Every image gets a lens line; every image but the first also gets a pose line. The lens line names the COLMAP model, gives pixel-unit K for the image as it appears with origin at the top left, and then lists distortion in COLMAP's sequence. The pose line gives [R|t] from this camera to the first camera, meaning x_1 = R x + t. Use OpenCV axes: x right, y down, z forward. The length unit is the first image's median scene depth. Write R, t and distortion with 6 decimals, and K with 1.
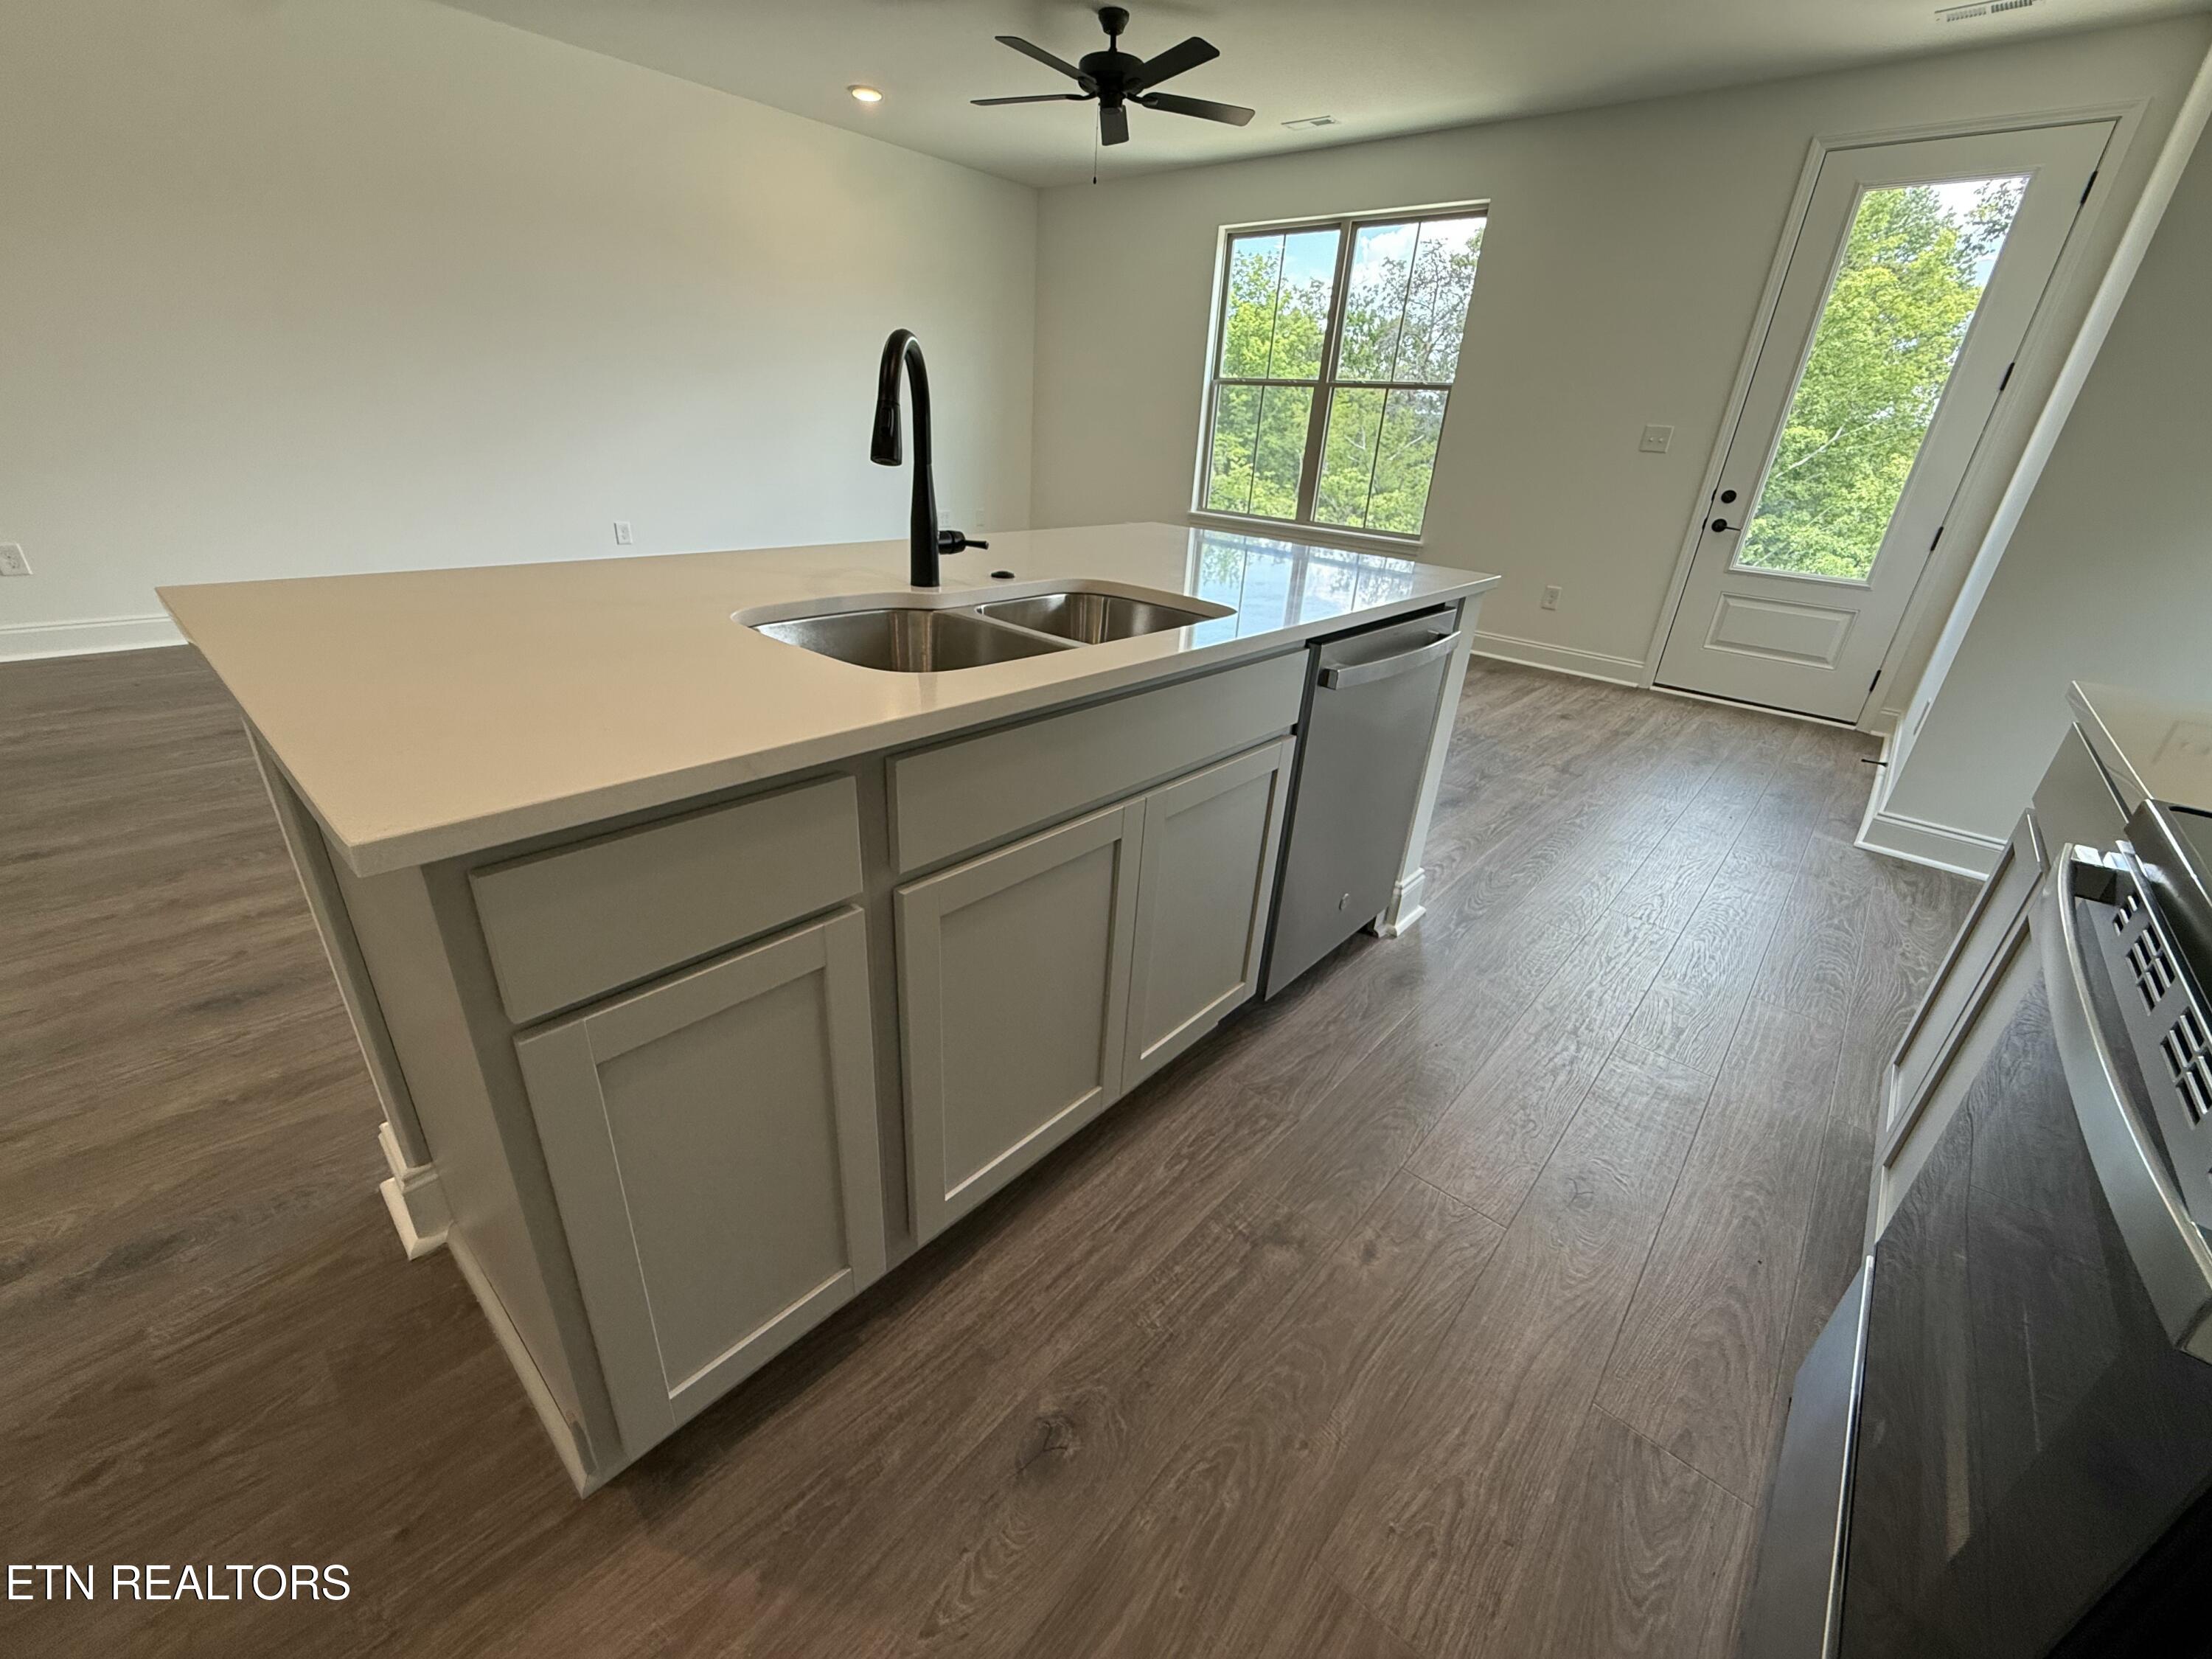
lens RADIAL K [[881.1, 0, 1135.5], [0, 881.1, 815.6], [0, 0, 1]] dist [0.000795, -0.000145]
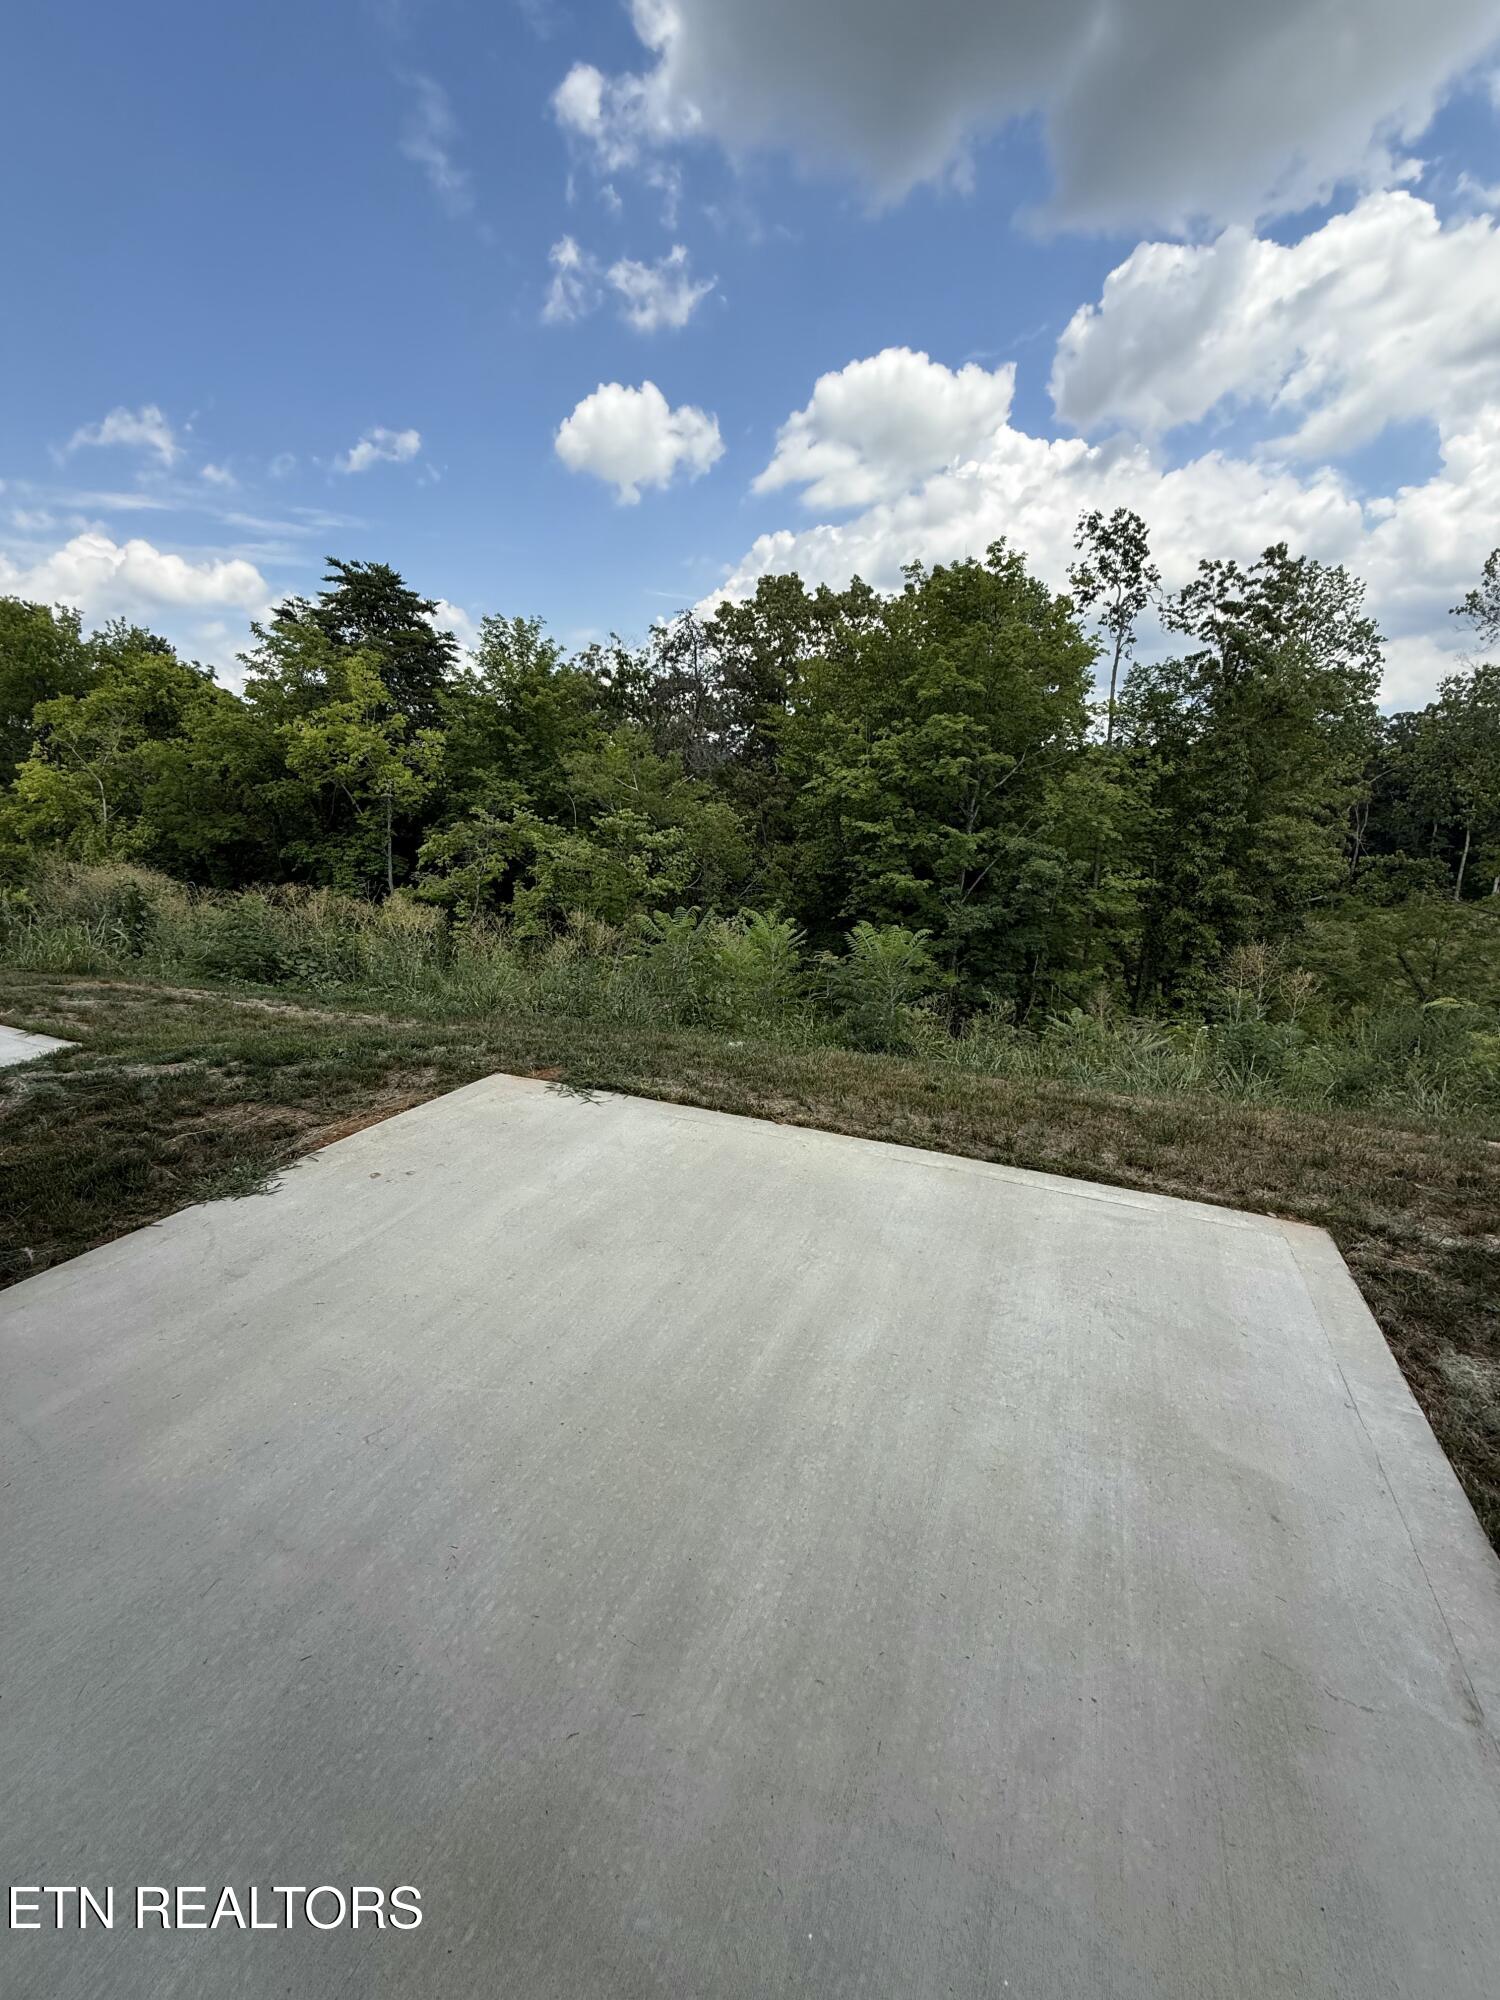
lens RADIAL K [[796.6, 0, 761.7], [0, 796.6, 989.9], [0, 0, 1]] dist [0.000795, -0.000145]
pose [[0.947176, -0.127690, 0.294199, 0.092664], [0.169078, 0.978302, -0.119741, -0.049986], [-0.272526, 0.163159, 0.948213, 0.112417]]
